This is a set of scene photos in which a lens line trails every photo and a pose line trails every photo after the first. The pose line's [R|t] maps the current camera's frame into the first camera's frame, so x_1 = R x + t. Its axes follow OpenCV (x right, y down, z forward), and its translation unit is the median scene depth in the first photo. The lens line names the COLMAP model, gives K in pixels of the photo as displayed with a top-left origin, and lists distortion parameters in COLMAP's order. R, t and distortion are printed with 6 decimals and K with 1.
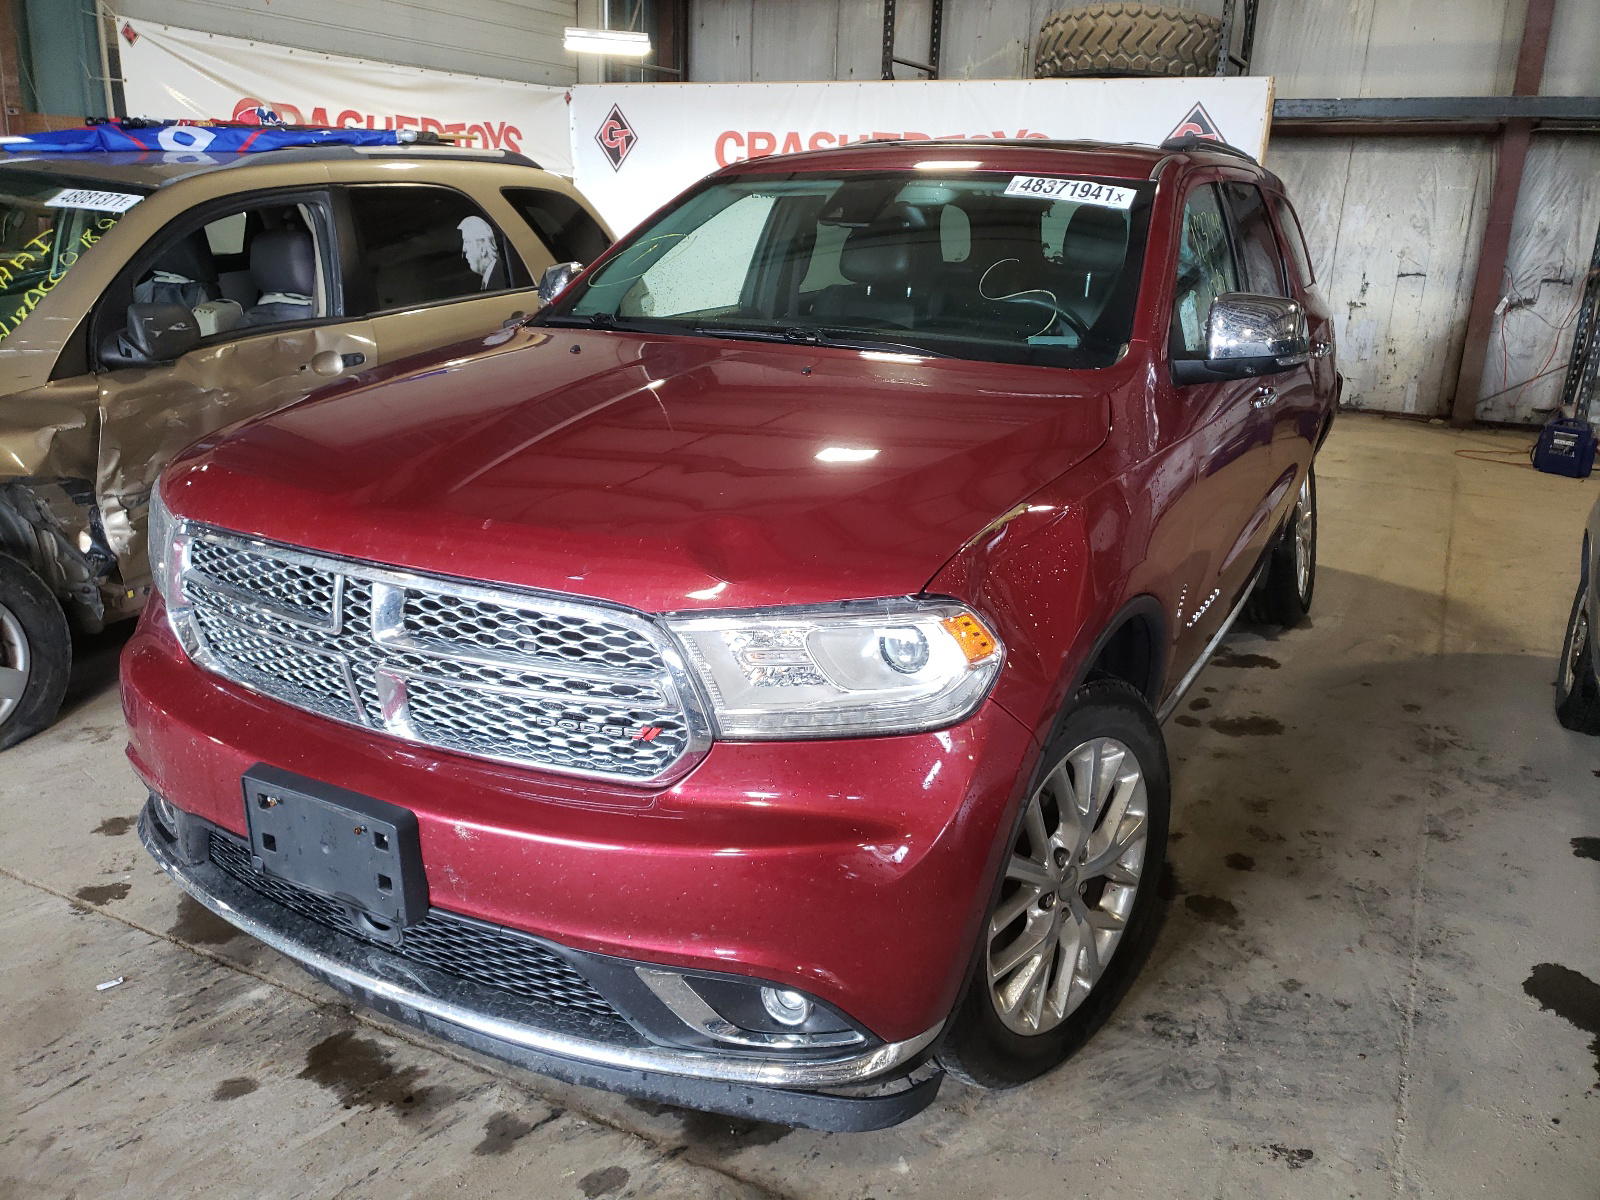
lens RADIAL K [[1212.9, 0, 807.0], [0, 1212.9, 595.6], [0, 0, 1]] dist [0.008554, 0.006375]
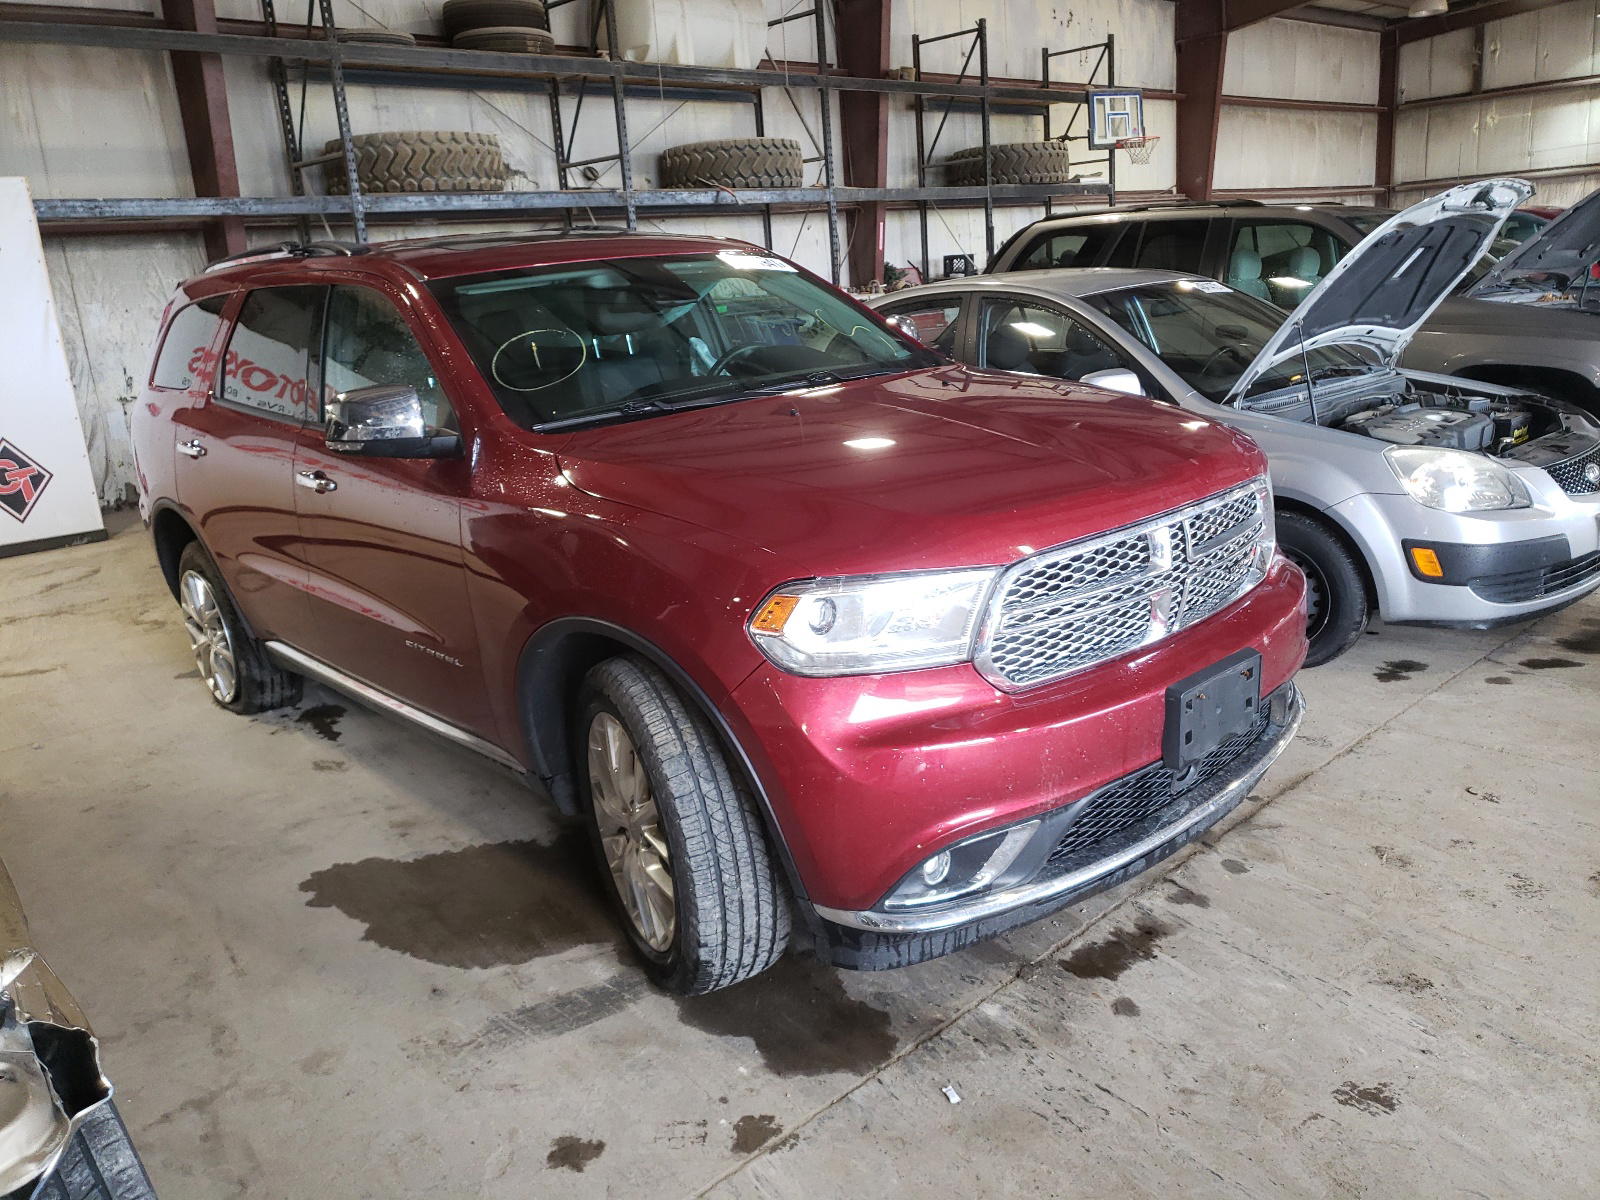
lens RADIAL K [[1212.9, 0, 808.8], [0, 1212.9, 598.2], [0, 0, 1]] dist [0.008554, 0.006375]
pose [[0.346451, -0.299395, 0.889008, -0.347840], [0.362316, 0.916866, 0.167580, -0.062621], [-0.865274, 0.264043, 0.426125, 0.151288]]
